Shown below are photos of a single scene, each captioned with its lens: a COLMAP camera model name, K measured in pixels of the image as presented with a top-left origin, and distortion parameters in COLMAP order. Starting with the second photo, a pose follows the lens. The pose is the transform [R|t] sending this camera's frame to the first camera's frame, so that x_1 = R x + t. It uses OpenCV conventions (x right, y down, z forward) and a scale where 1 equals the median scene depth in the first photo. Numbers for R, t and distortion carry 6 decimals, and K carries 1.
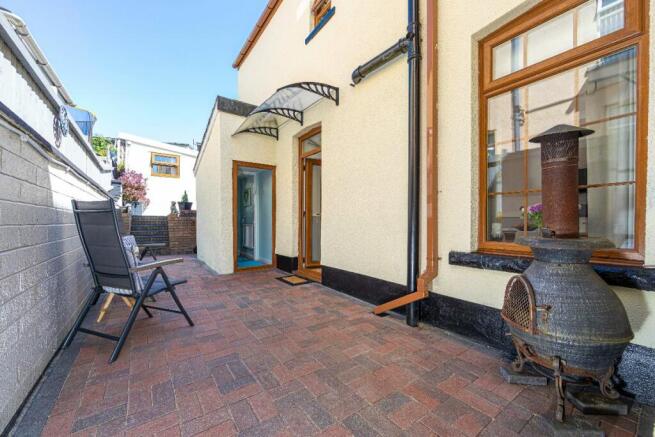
lens RADIAL K [[266.7, 0, 325.0], [0, 266.7, 221.4], [0, 0, 1]] dist [-0.002042, 0.000108]
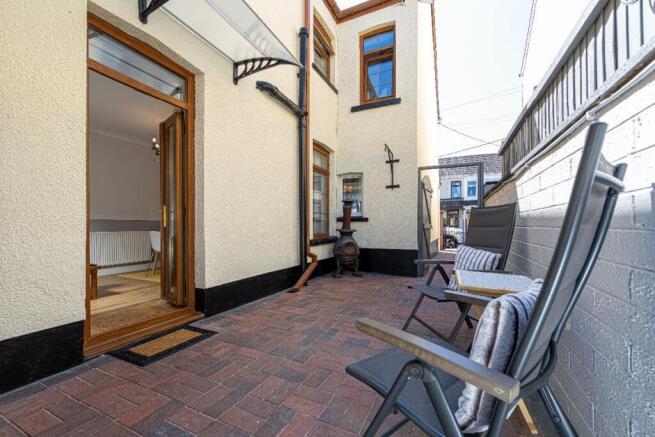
lens RADIAL K [[266.7, 0, 326.7], [0, 266.7, 223.4], [0, 0, 1]] dist [-0.002042, 0.000108]
pose [[-0.499604, 0.006613, 0.866228, -0.950380], [0.004131, 0.999978, -0.005252, 0.005097], [-0.866244, 0.000954, -0.499621, 1.369540]]
